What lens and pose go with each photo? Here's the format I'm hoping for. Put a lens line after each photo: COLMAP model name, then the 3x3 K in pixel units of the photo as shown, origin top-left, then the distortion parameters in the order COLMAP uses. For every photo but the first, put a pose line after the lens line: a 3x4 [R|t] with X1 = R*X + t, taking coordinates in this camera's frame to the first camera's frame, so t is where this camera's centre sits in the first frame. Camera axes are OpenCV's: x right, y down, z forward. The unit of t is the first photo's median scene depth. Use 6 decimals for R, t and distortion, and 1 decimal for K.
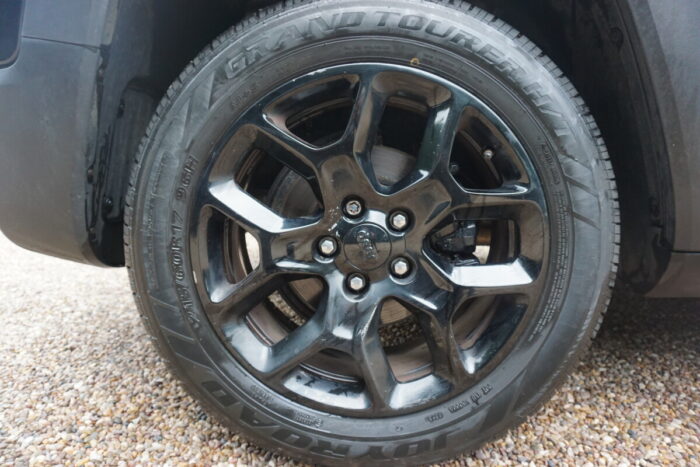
lens RADIAL K [[465.1, 0, 351.3], [0, 465.1, 232.9], [0, 0, 1]] dist [-0.043377, 0.028056]
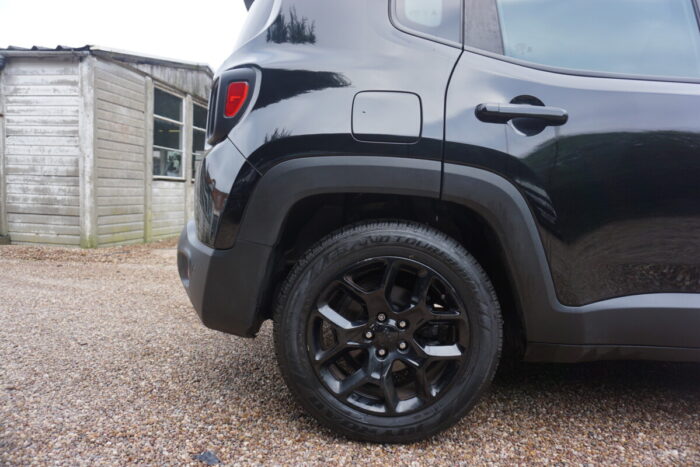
lens RADIAL K [[465.1, 0, 351.3], [0, 465.1, 232.9], [0, 0, 1]] dist [-0.043377, 0.028056]
pose [[0.999418, 0.031528, 0.013054, -0.175426], [-0.030318, 0.995977, -0.084327, -0.256449], [-0.015661, 0.083882, 0.996353, -1.179483]]
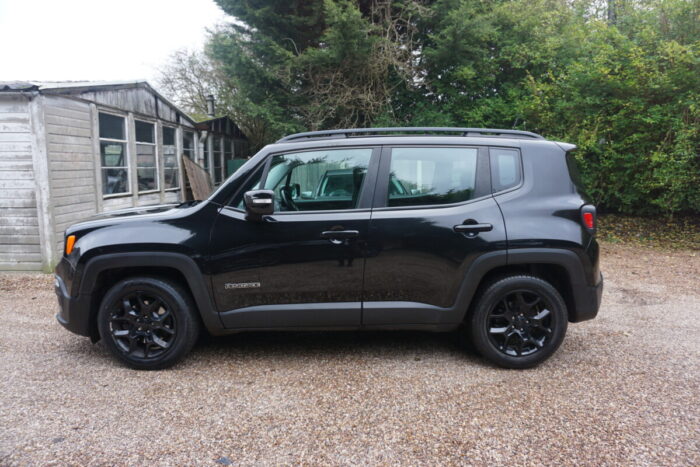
lens RADIAL K [[465.1, 0, 351.3], [0, 465.1, 232.9], [0, 0, 1]] dist [-0.043377, 0.028056]
pose [[0.989500, -0.019281, 0.143238, -0.261037], [0.023125, 0.999414, -0.025221, -1.022632], [-0.142668, 0.028269, 0.989367, -2.673850]]
